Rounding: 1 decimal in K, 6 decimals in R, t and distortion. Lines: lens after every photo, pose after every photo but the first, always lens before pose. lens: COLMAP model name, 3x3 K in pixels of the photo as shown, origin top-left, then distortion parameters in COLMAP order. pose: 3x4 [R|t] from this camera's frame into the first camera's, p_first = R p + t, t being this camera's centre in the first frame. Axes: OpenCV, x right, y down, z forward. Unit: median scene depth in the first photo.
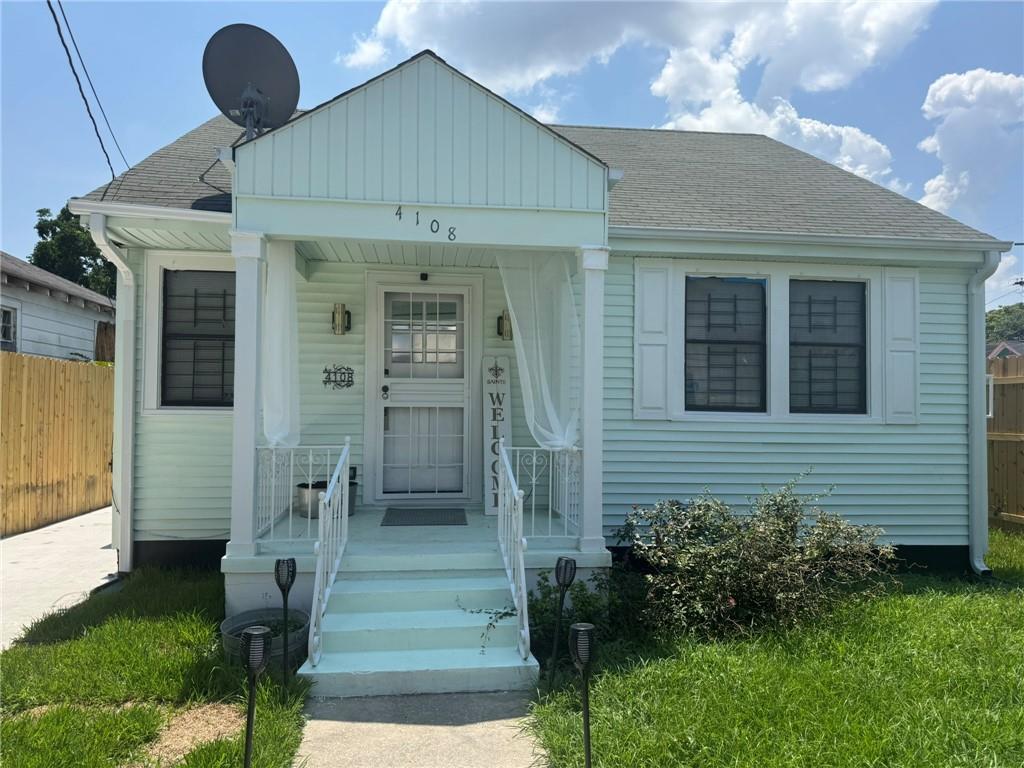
lens RADIAL K [[721.8, 0, 511.5], [0, 721.8, 388.4], [0, 0, 1]] dist [0.005368, -0.011861]
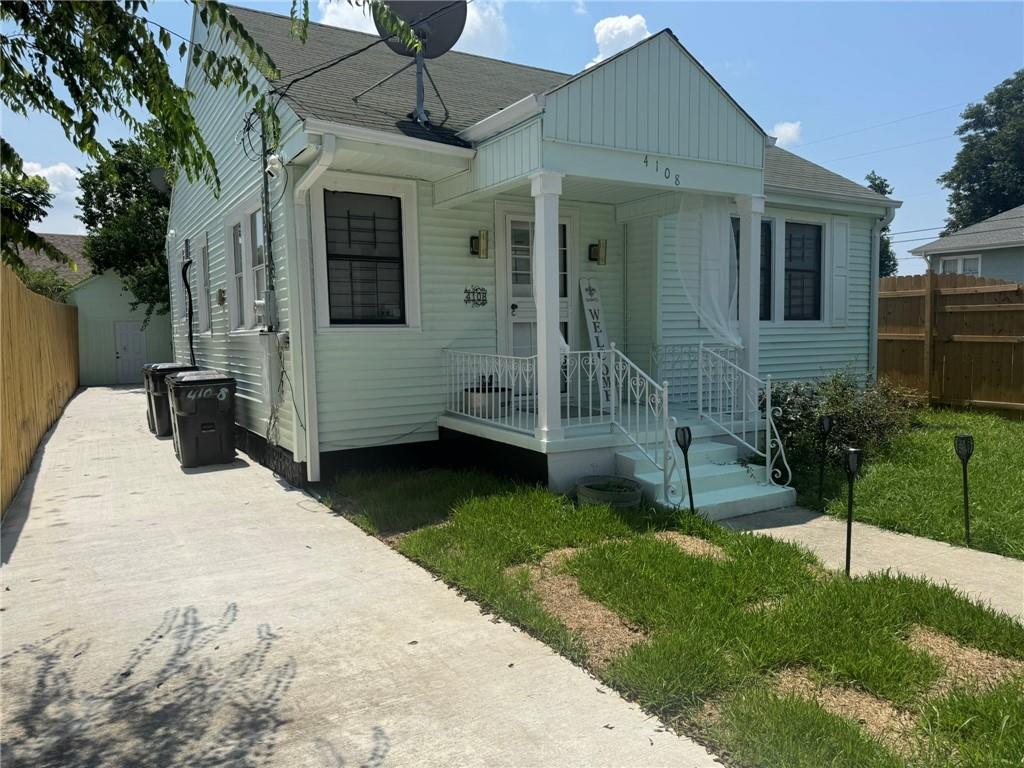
lens RADIAL K [[721.8, 0, 514.7], [0, 721.8, 382.8], [0, 0, 1]] dist [0.005368, -0.011861]
pose [[0.912738, -0.054967, 0.404830, -0.646780], [0.016806, 0.995121, 0.097224, 0.009782], [-0.408199, -0.081936, 0.909209, -0.052647]]
